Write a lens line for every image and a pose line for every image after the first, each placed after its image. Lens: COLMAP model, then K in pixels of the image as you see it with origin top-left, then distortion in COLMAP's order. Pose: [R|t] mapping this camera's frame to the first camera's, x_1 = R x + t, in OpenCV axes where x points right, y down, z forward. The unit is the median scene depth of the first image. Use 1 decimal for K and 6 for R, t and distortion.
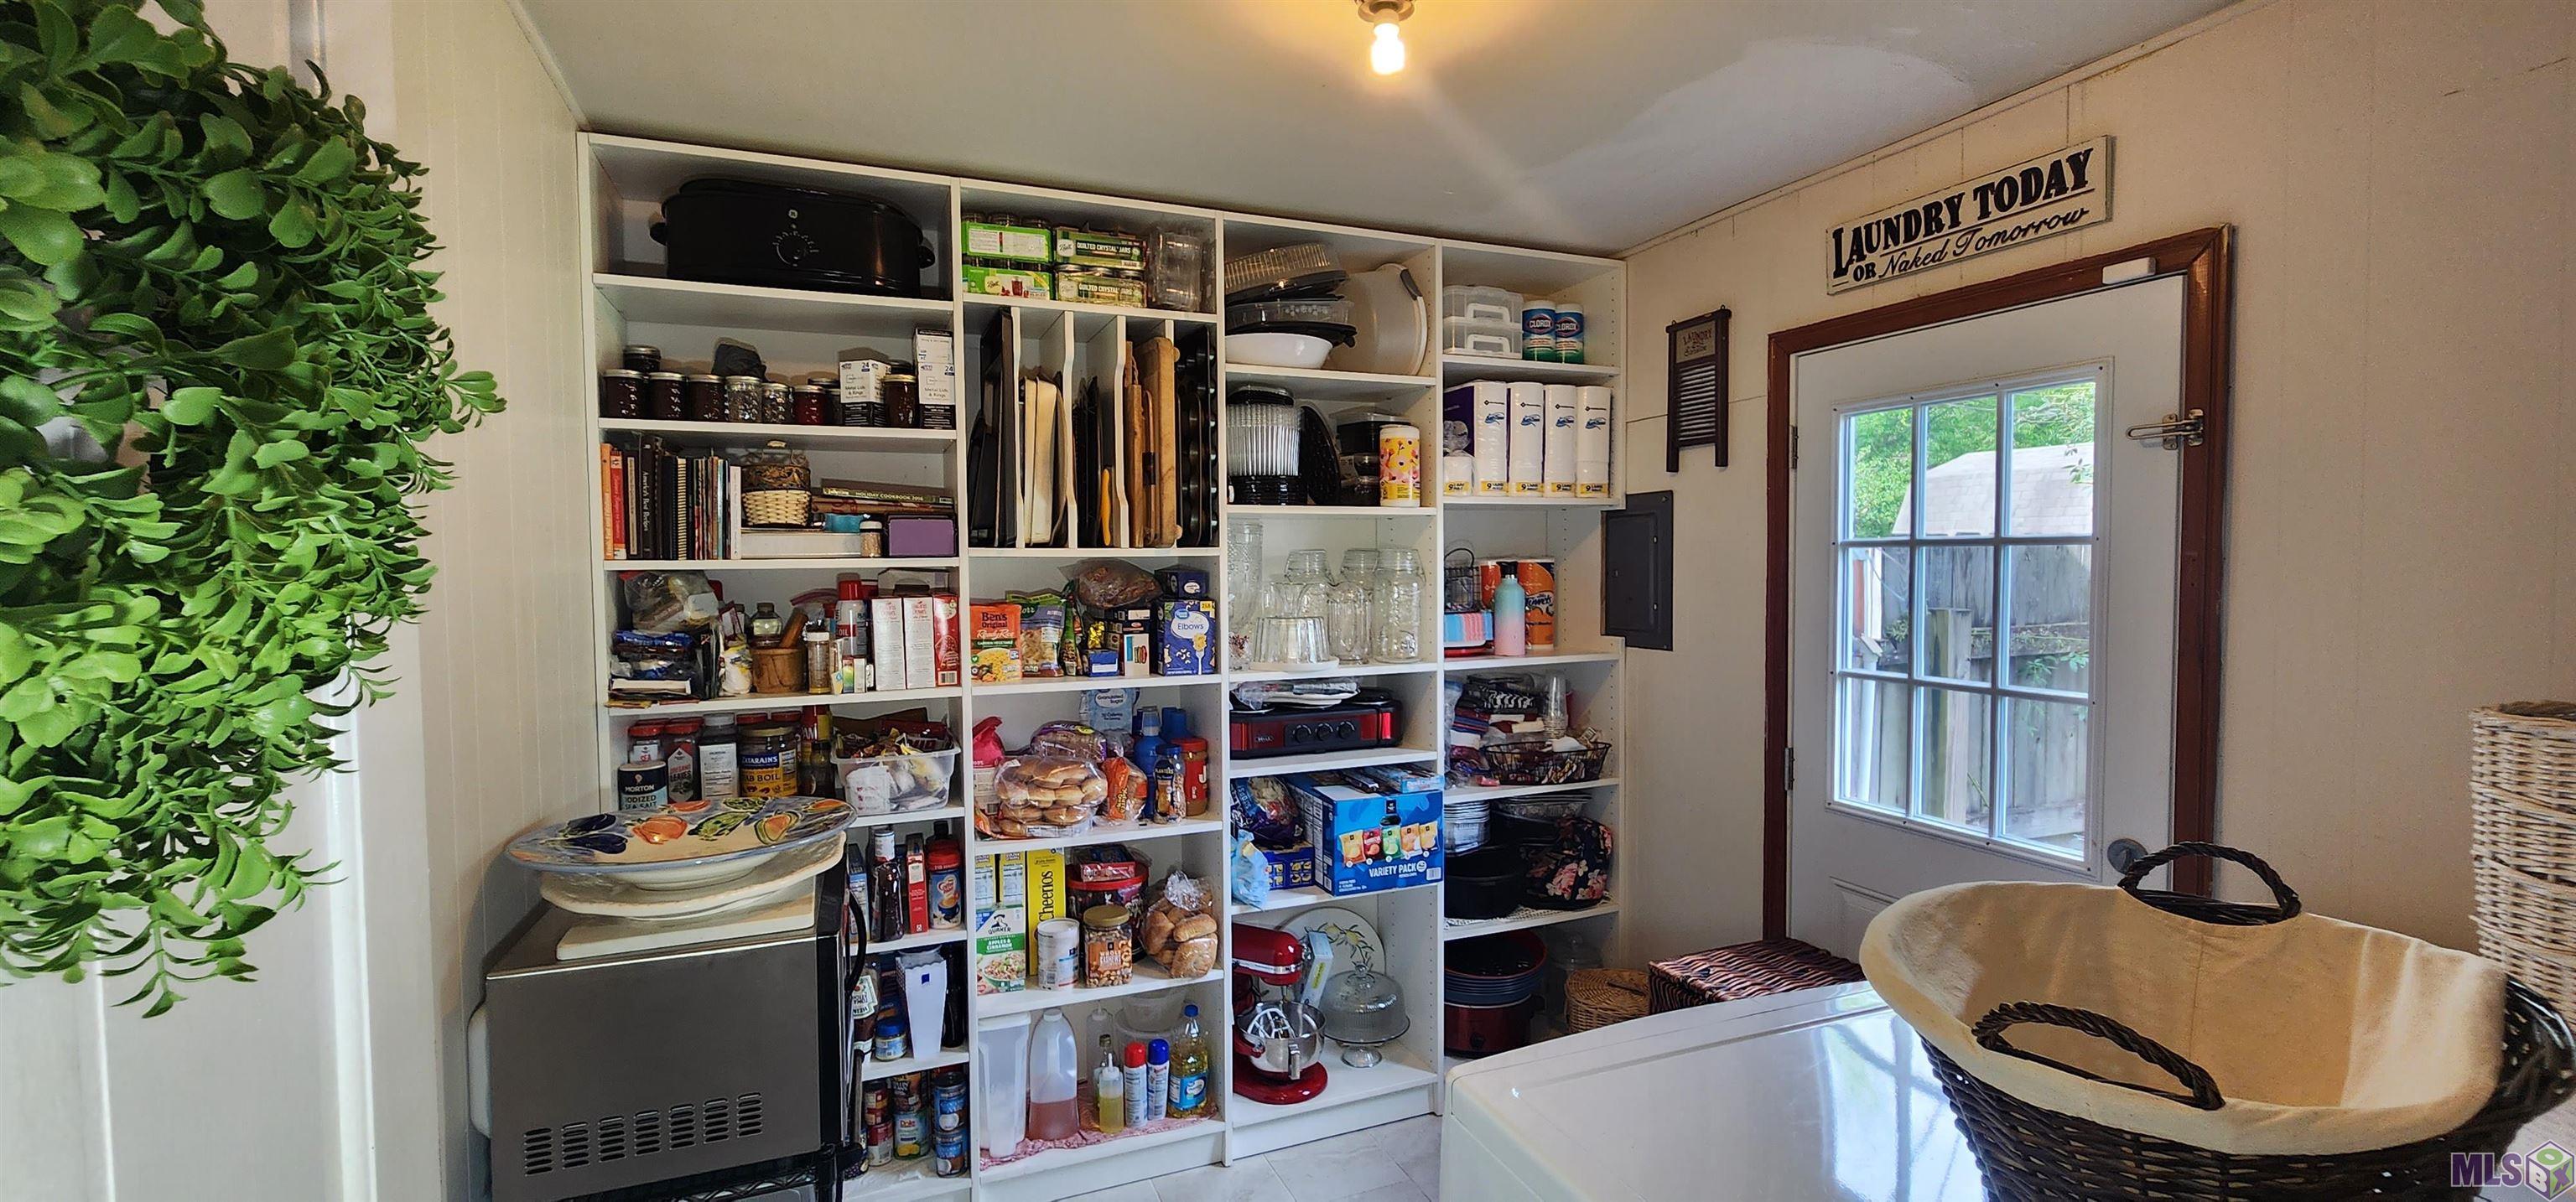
lens RADIAL K [[1061.9, 0, 1280.1], [0, 1061.9, 602.7], [0, 0, 1]] dist [0.001284, -0.001017]
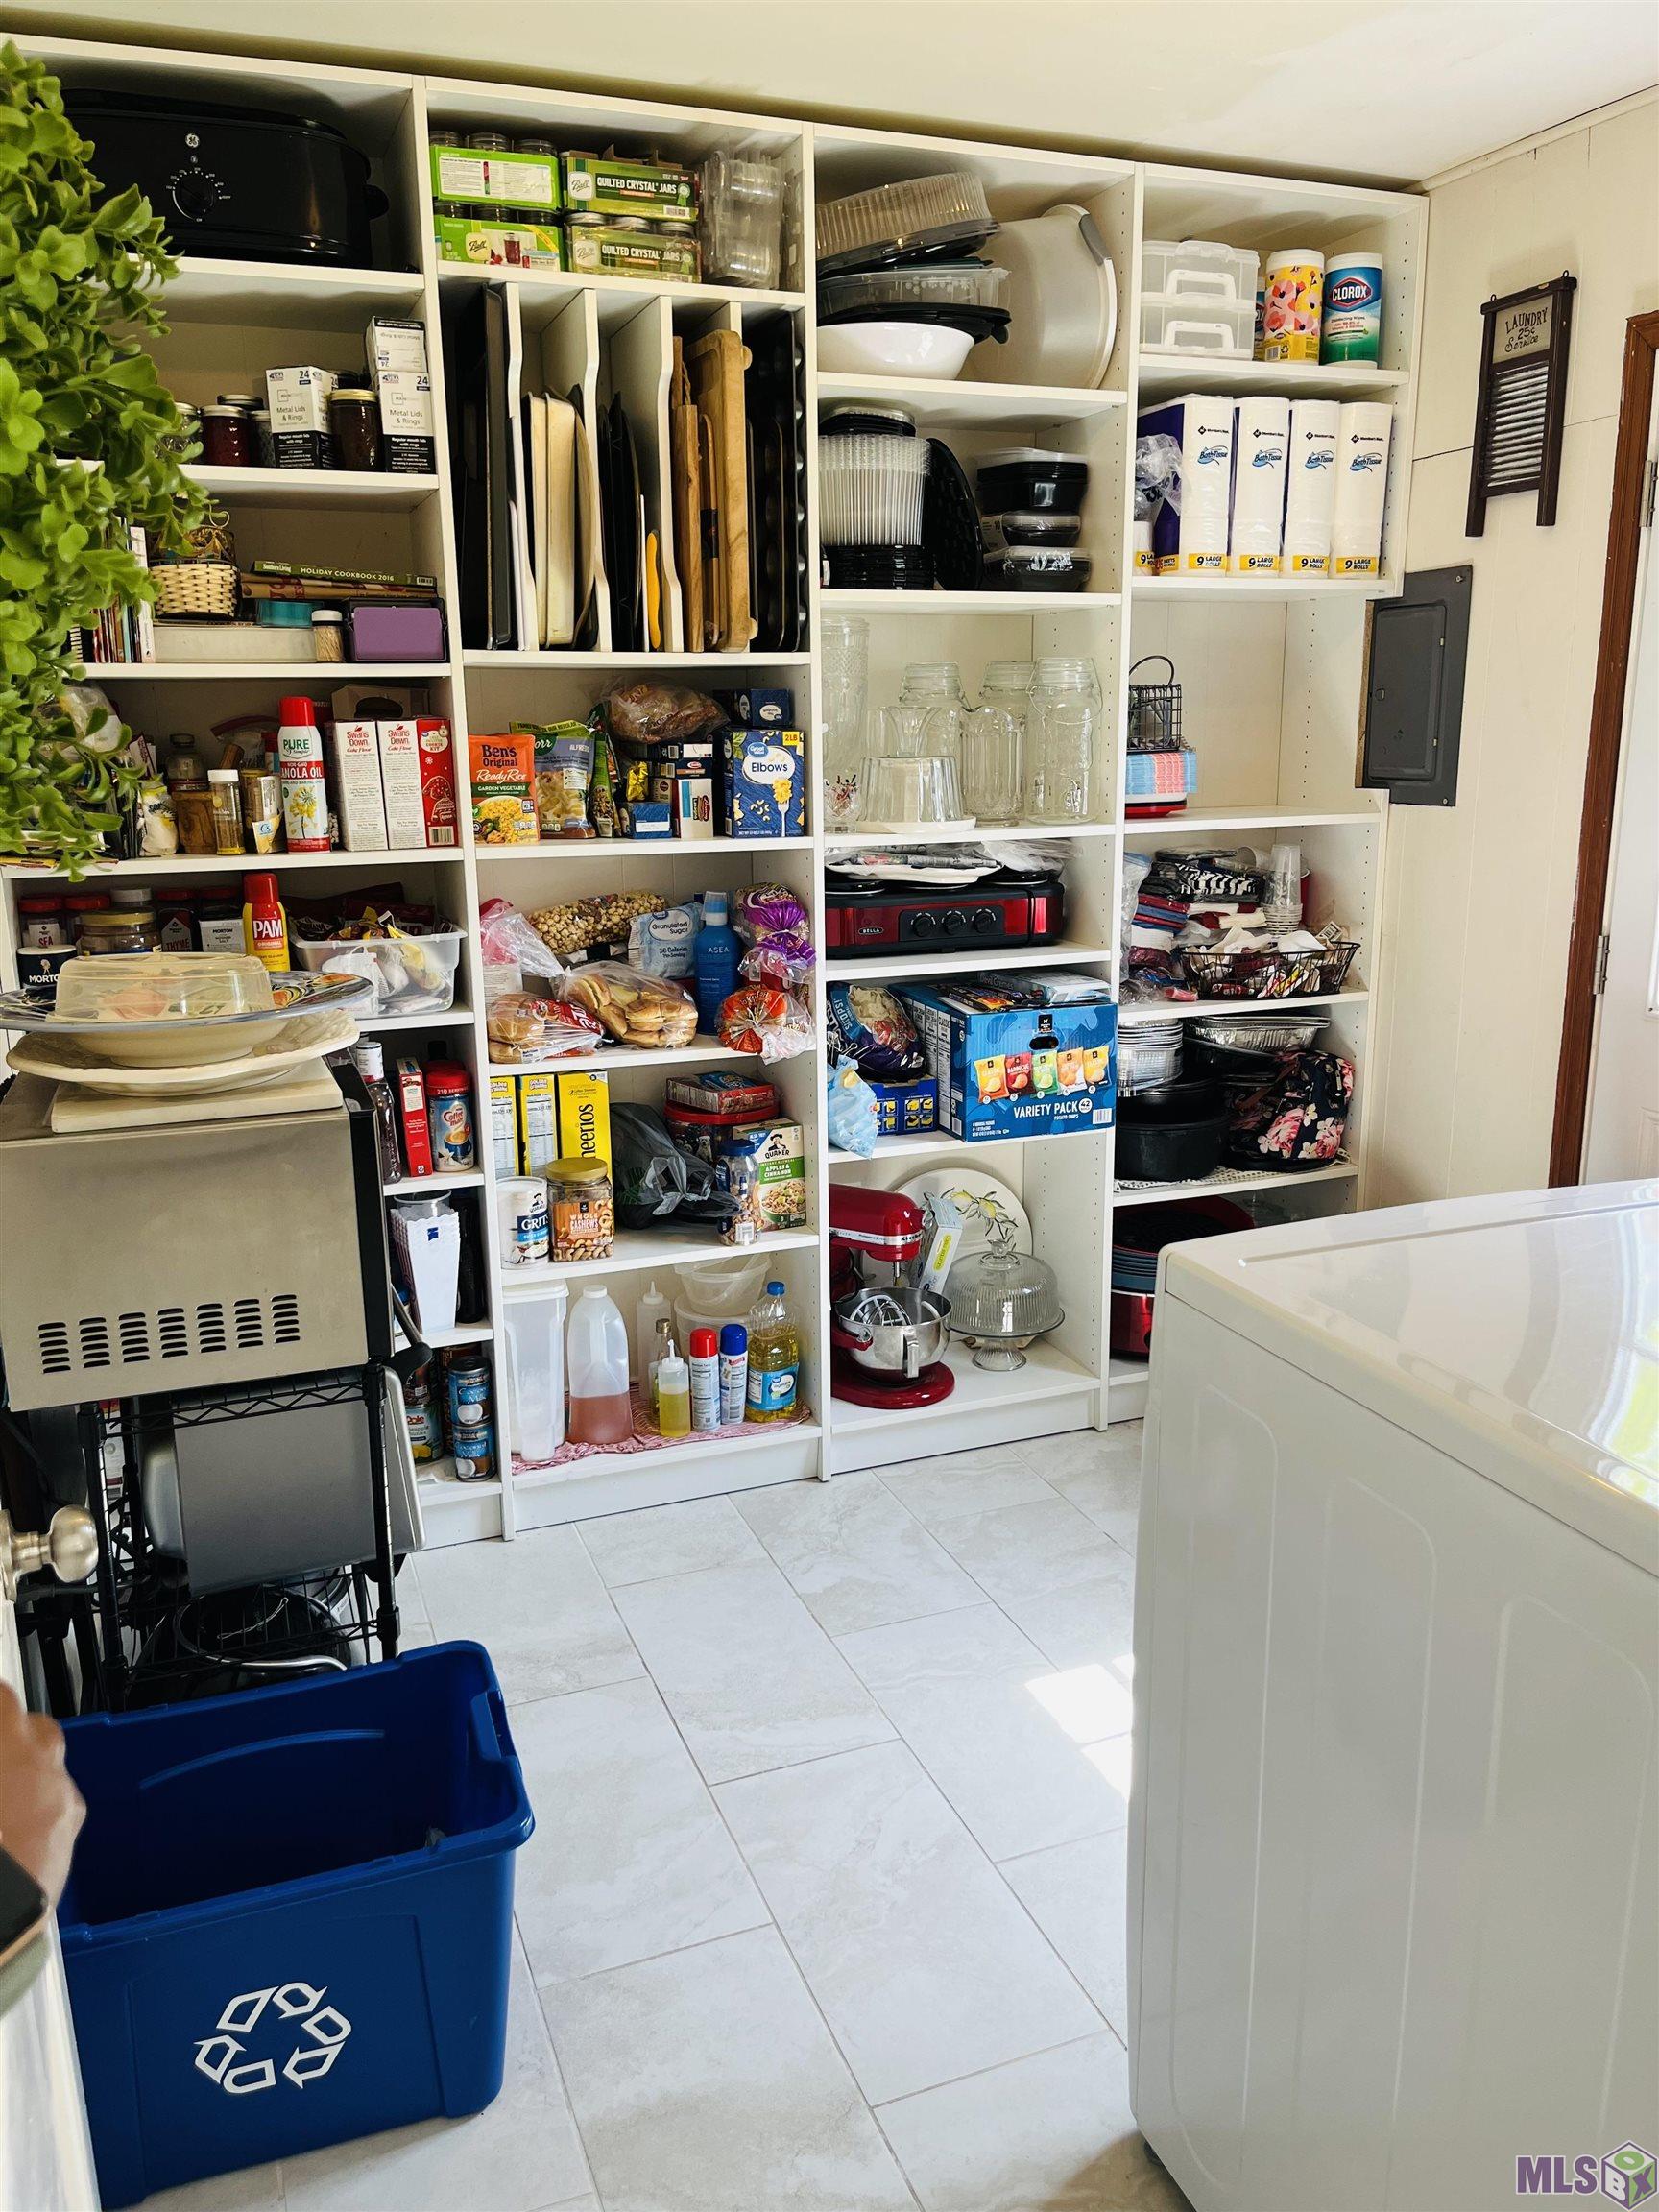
lens RADIAL K [[1676.2, 0, 827.3], [0, 1676.2, 1094.3], [0, 0, 1]] dist [0.065894, -0.088629]
pose [[0.999906, -0.000285, -0.013729, -0.032286], [0.002761, 0.983550, 0.180617, 0.035708], [0.013451, -0.180637, 0.983458, -0.151502]]
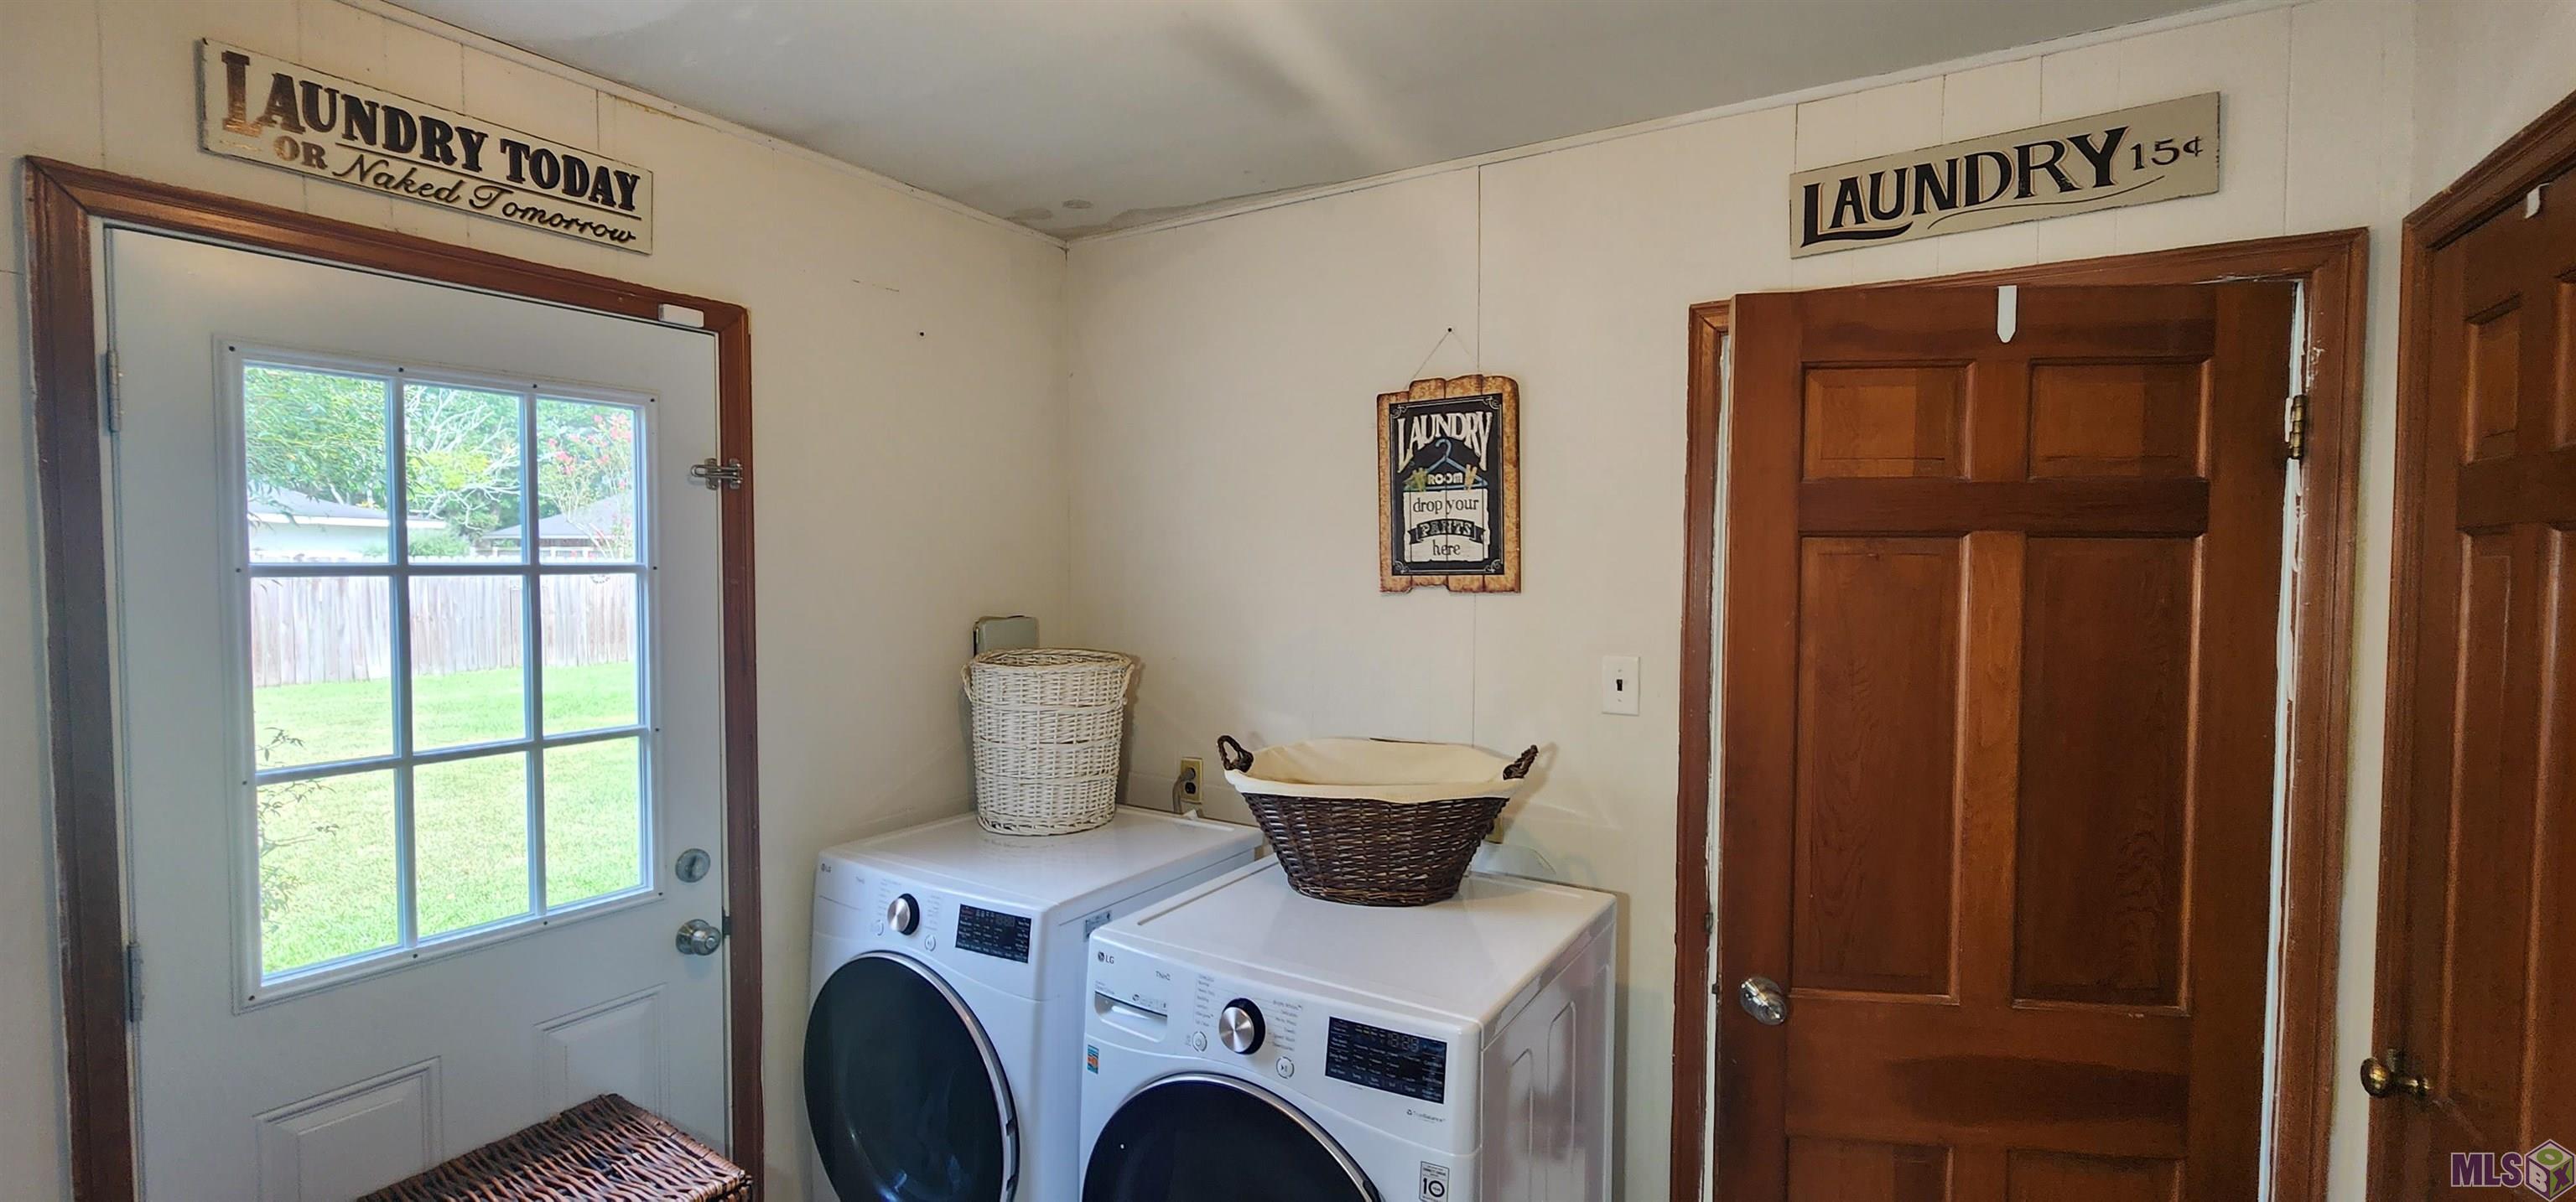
lens RADIAL K [[1061.9, 0, 1286.8], [0, 1061.9, 602.3], [0, 0, 1]] dist [0.001284, -0.001017]
pose [[-0.579272, -0.018642, 0.814921, -0.294032], [0.042492, 0.997689, 0.053028, -0.041073], [-0.814026, 0.065346, -0.577141, 0.801354]]
